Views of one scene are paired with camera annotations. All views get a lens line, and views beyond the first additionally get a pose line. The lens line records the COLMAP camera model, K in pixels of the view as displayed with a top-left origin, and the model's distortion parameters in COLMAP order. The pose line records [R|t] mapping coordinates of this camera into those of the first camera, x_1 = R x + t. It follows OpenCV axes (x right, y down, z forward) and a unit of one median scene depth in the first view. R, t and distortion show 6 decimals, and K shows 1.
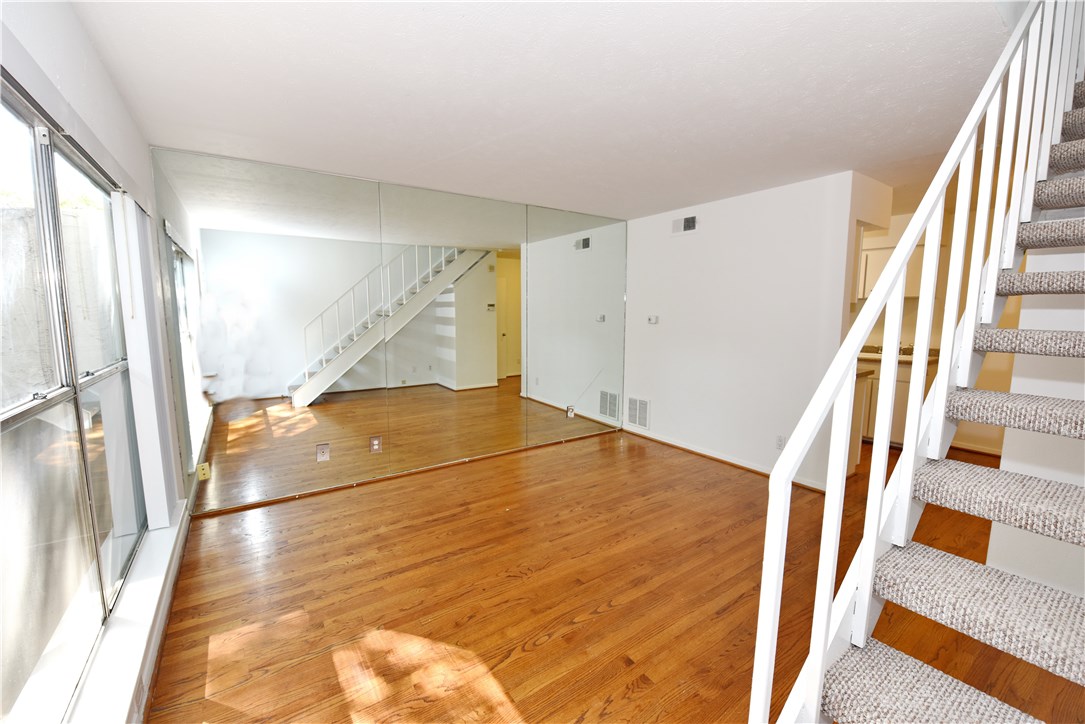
lens RADIAL K [[443.3, 0, 544.7], [0, 443.3, 363.0], [0, 0, 1]] dist [-0.015490, -0.002217]
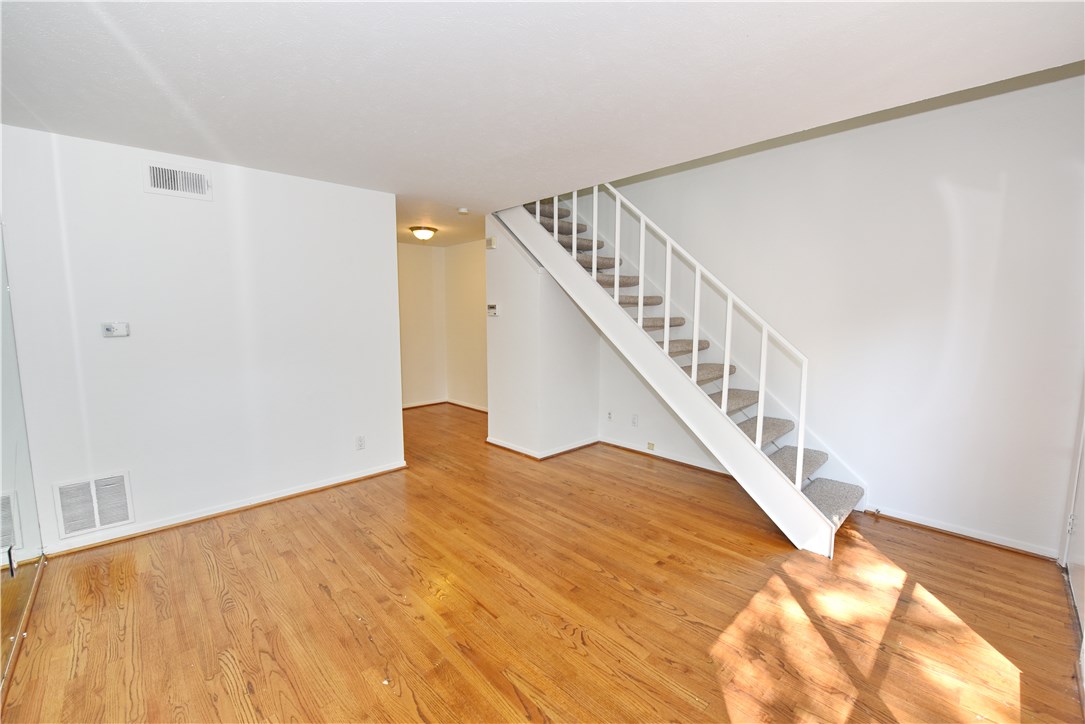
lens RADIAL K [[443.3, 0, 541.5], [0, 443.3, 364.7], [0, 0, 1]] dist [-0.015490, -0.002217]
pose [[-0.160731, -0.113645, 0.980434, -0.591707], [0.118585, 0.983930, 0.133491, -0.096153], [-0.979849, 0.137721, -0.144671, 0.838014]]
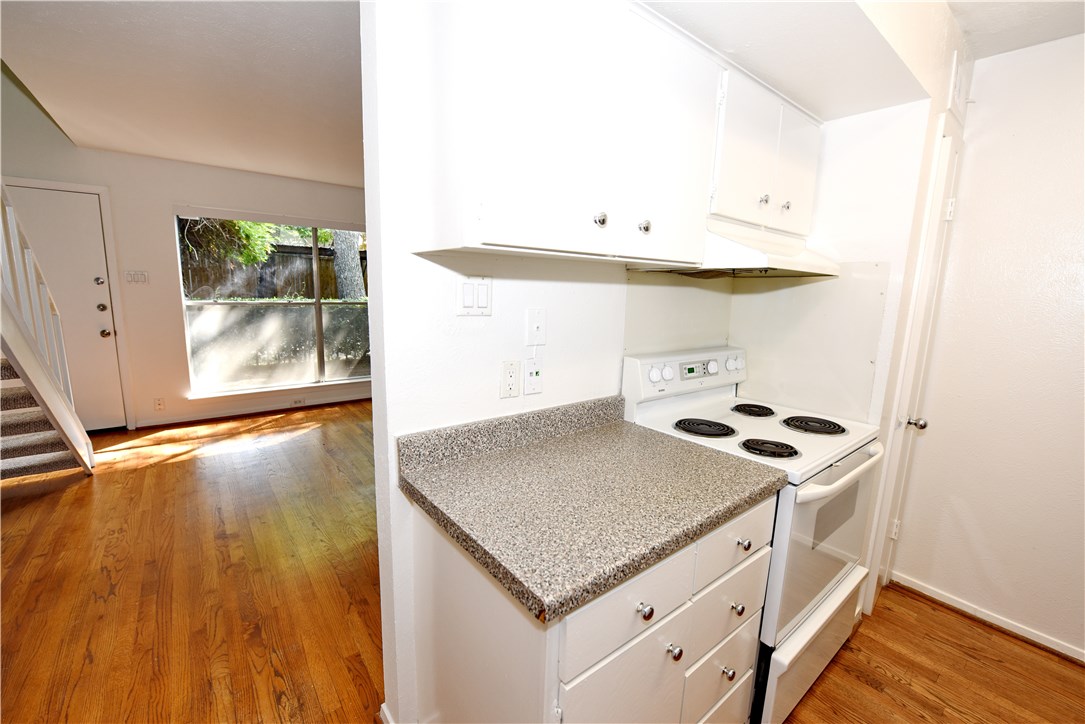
lens RADIAL K [[443.3, 0, 543.4], [0, 443.3, 365.0], [0, 0, 1]] dist [-0.015490, -0.002217]
pose [[0.068056, 0.169460, -0.983184, 1.073046], [-0.152516, 0.975653, 0.157605, -0.128891], [0.985955, 0.139225, 0.092245, 1.150834]]
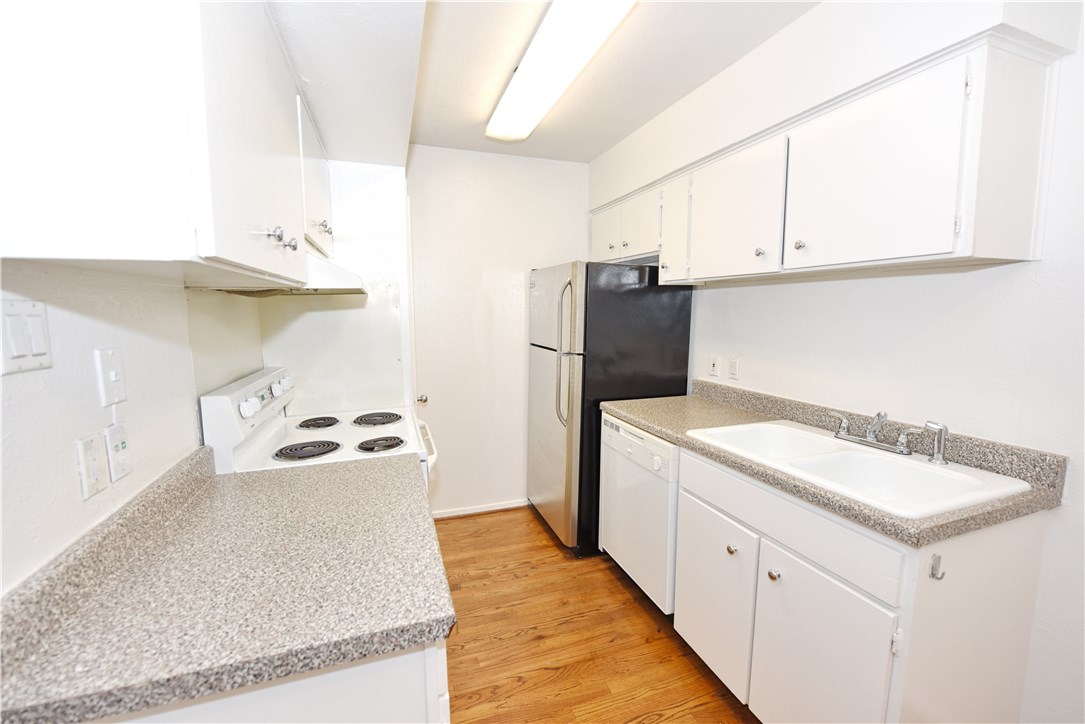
lens RADIAL K [[443.3, 0, 545.0], [0, 443.3, 361.4], [0, 0, 1]] dist [-0.015490, -0.002217]
pose [[0.965398, 0.024826, -0.259595, 0.976240], [-0.026161, 0.999656, -0.001687, -0.110849], [0.259464, 0.008420, 0.965716, 0.974266]]
